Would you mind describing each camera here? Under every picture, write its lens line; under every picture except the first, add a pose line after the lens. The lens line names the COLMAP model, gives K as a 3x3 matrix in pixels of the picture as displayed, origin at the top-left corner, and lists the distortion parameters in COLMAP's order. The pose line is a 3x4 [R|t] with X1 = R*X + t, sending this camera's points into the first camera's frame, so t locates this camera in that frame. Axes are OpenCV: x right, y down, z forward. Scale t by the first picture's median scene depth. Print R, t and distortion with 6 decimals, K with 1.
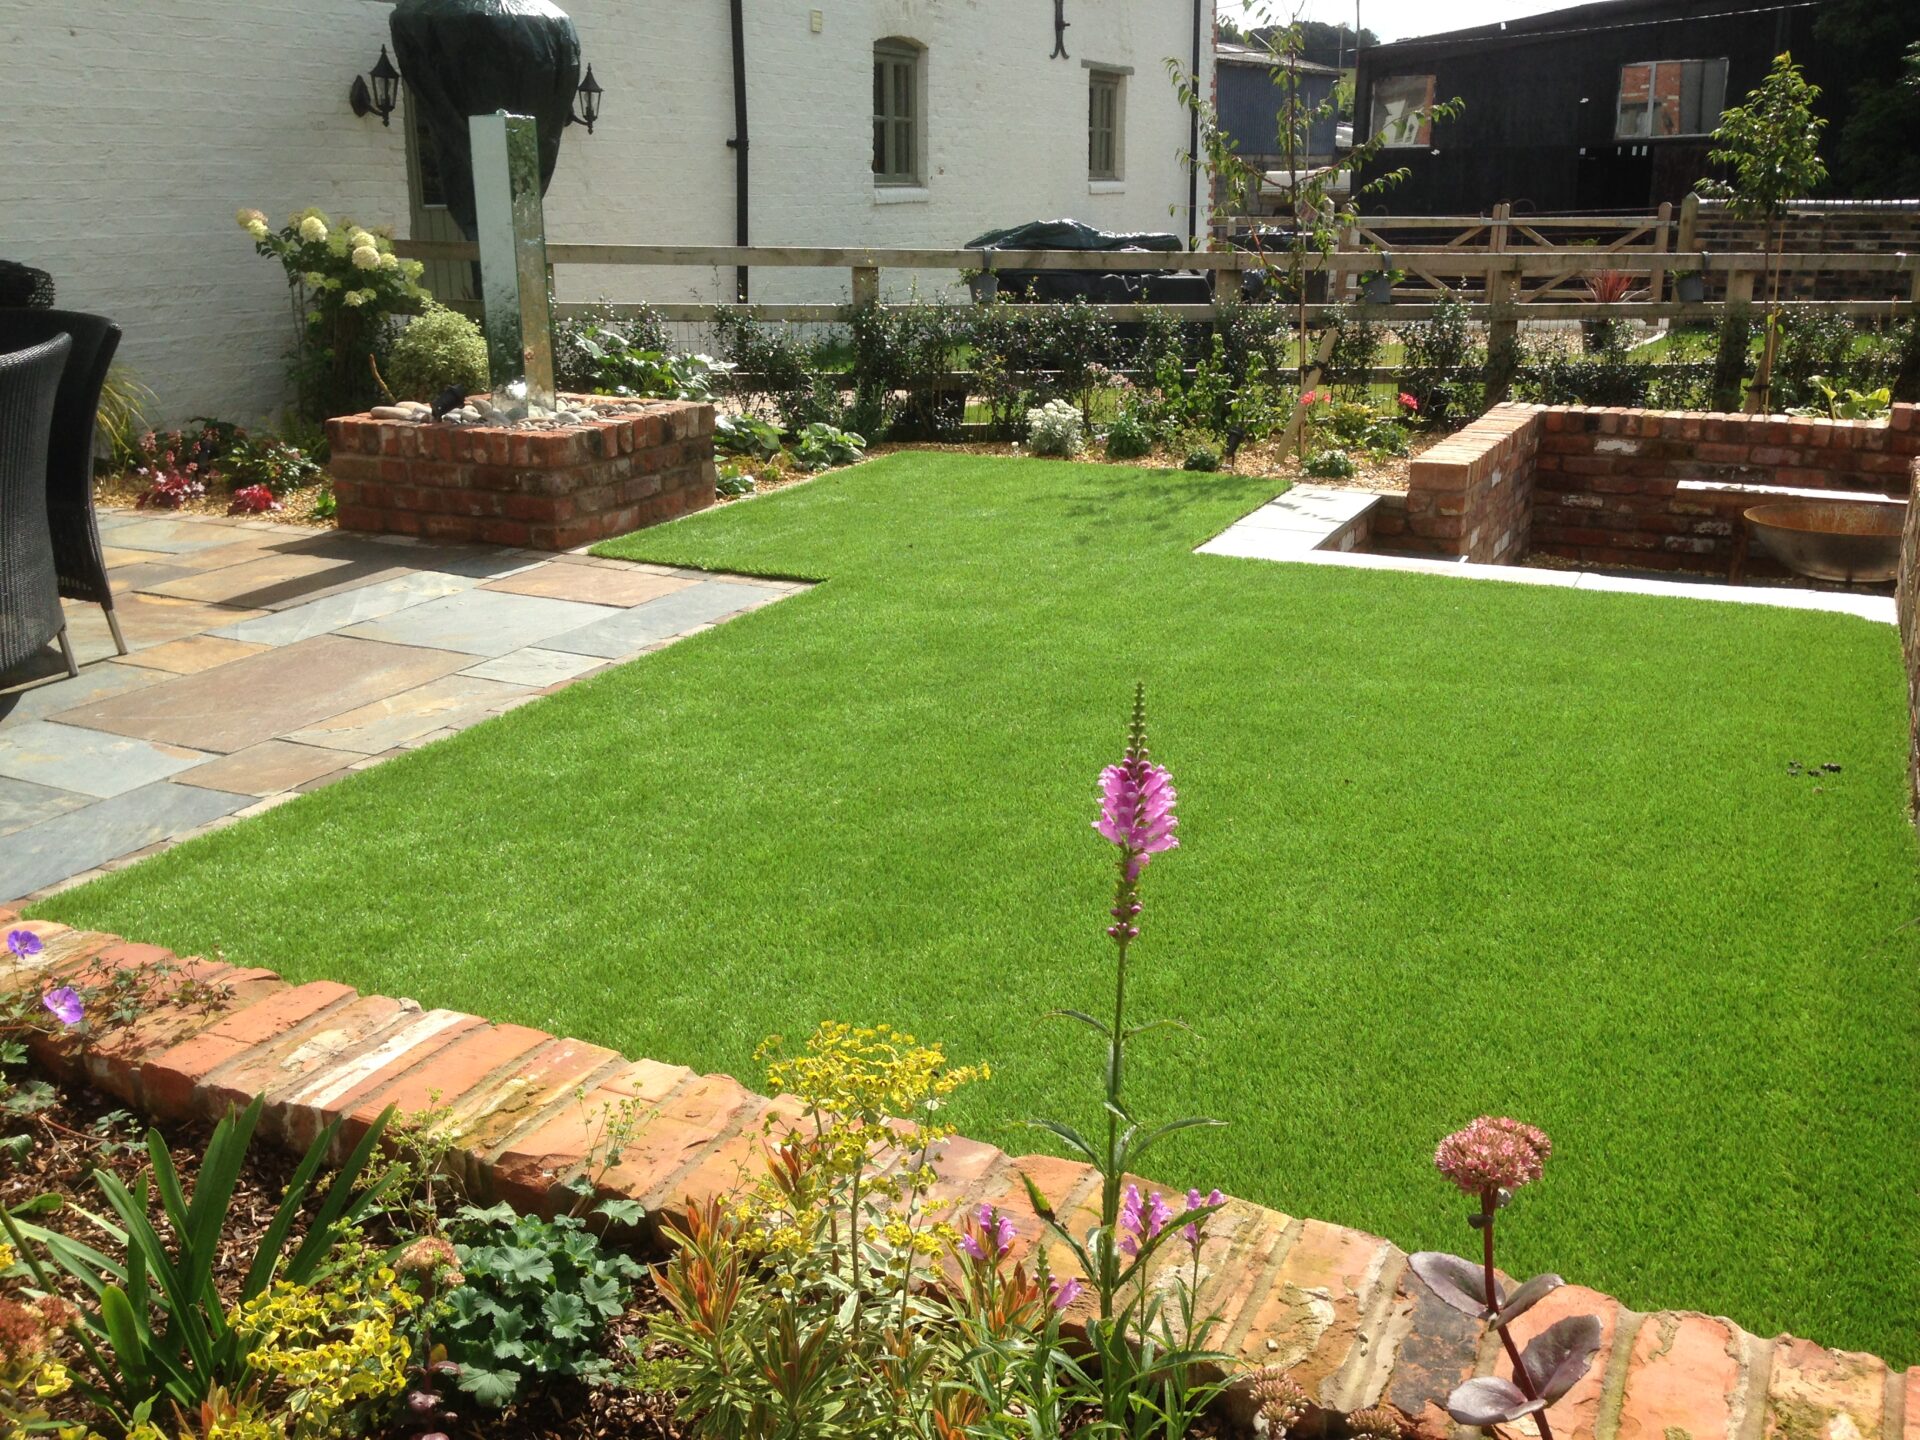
lens RADIAL K [[1725.5, 0, 960.0], [0, 1725.5, 720.0], [0, 0, 1]] dist [0.157046, -0.275139]
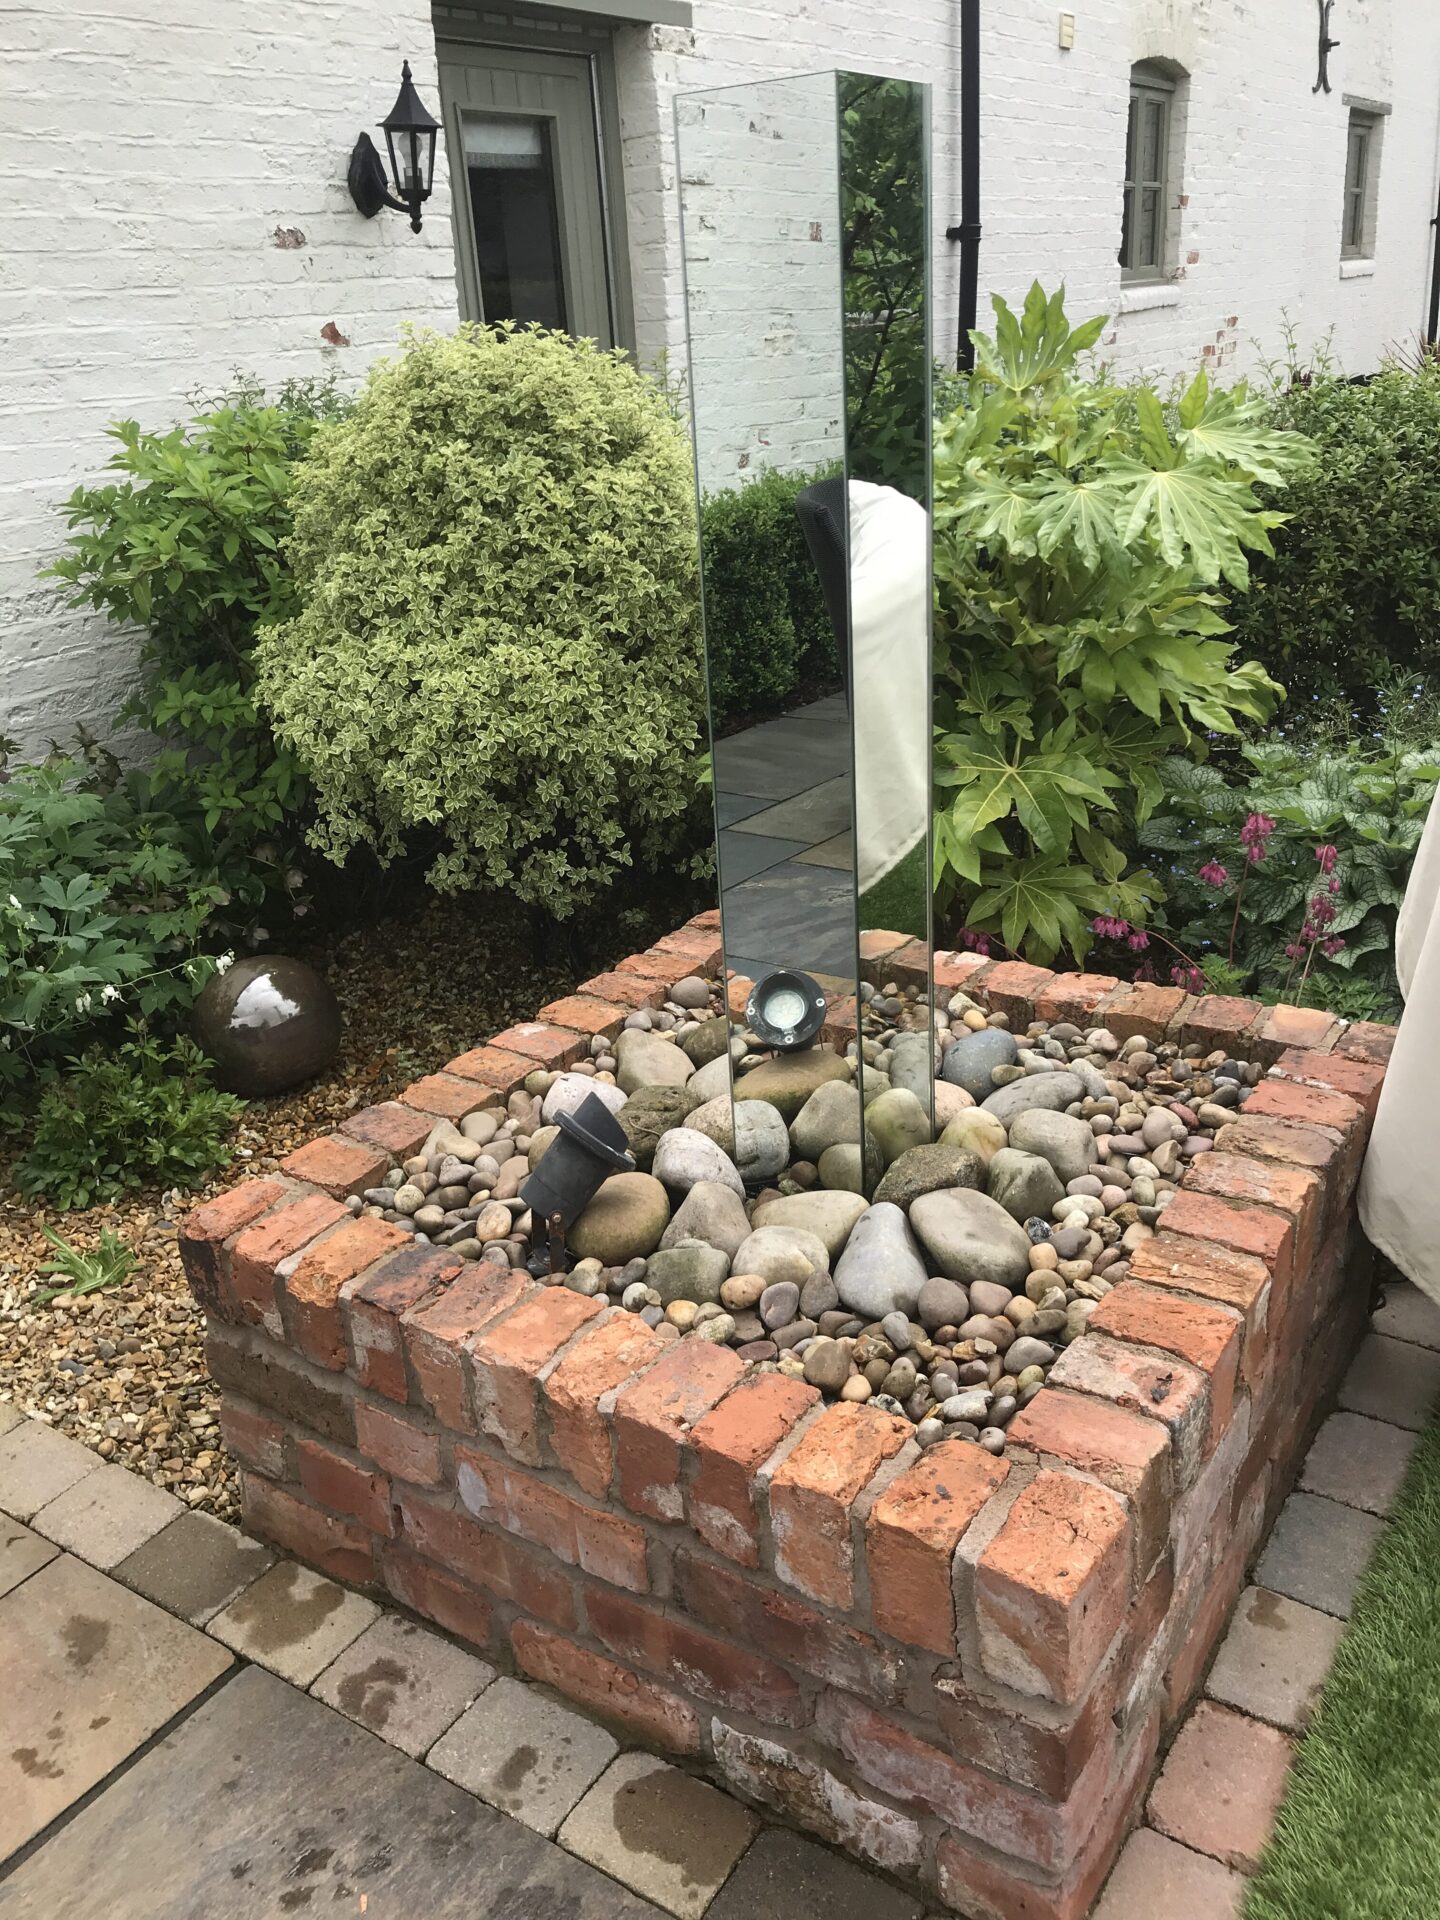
lens RADIAL K [[1557.8, 0, 720.0], [0, 1557.8, 960.0], [0, 0, 1]] dist [0.045409, -0.052949]
pose [[0.987240, 0.007449, -0.159066, -0.164189], [0.009572, 0.994323, 0.105971, -0.174072], [0.158952, -0.106142, 0.981564, 0.543509]]
